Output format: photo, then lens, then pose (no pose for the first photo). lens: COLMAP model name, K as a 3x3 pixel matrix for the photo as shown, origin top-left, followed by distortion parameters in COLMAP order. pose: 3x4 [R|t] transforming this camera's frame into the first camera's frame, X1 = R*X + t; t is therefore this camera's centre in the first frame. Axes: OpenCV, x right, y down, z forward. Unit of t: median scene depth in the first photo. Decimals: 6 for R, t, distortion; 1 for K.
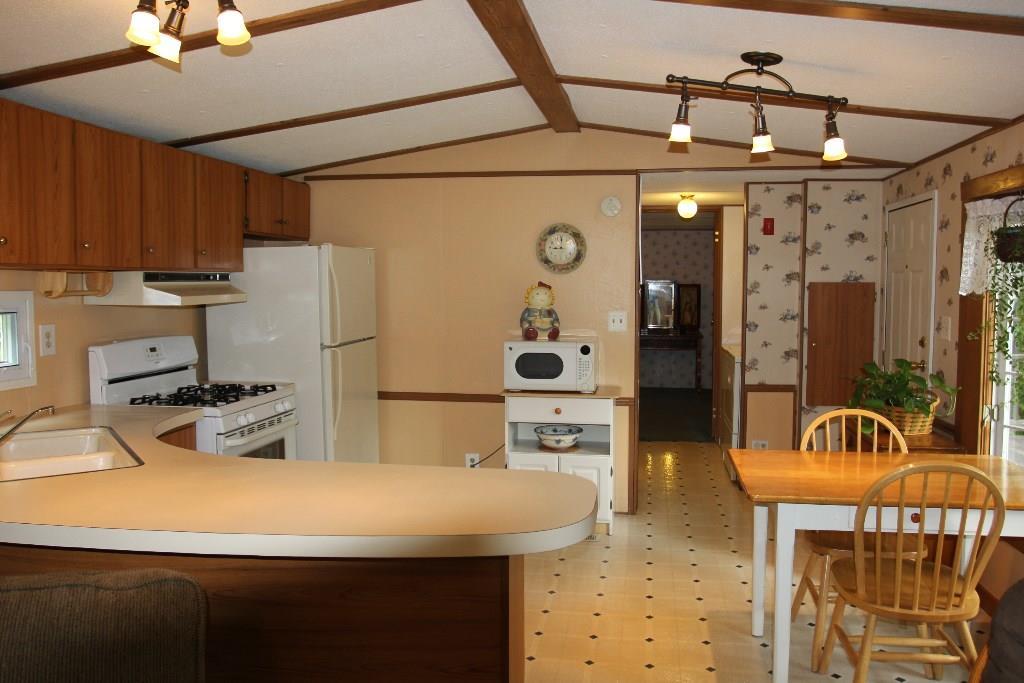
lens RADIAL K [[820.4, 0, 510.1], [0, 820.4, 340.0], [0, 0, 1]] dist [-0.071253, 0.020938]
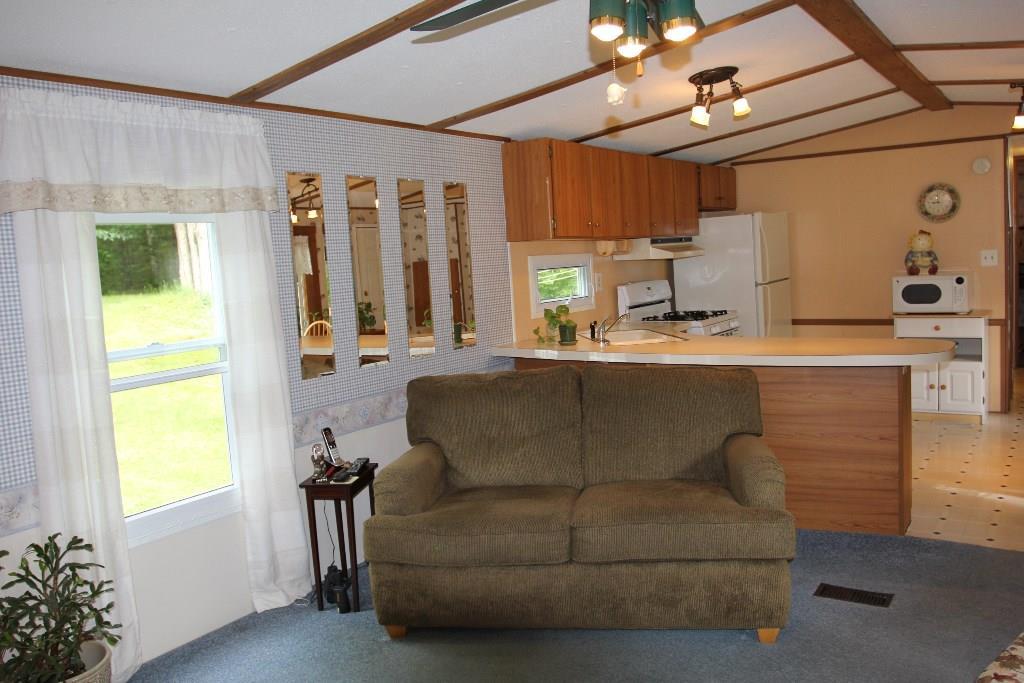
lens RADIAL K [[820.4, 0, 515.4], [0, 820.4, 330.8], [0, 0, 1]] dist [-0.071253, 0.020938]
pose [[0.906083, -0.014701, -0.422845, -0.008359], [0.029398, 0.999168, 0.028257, 0.034670], [0.422078, -0.038034, 0.905762, -0.447834]]
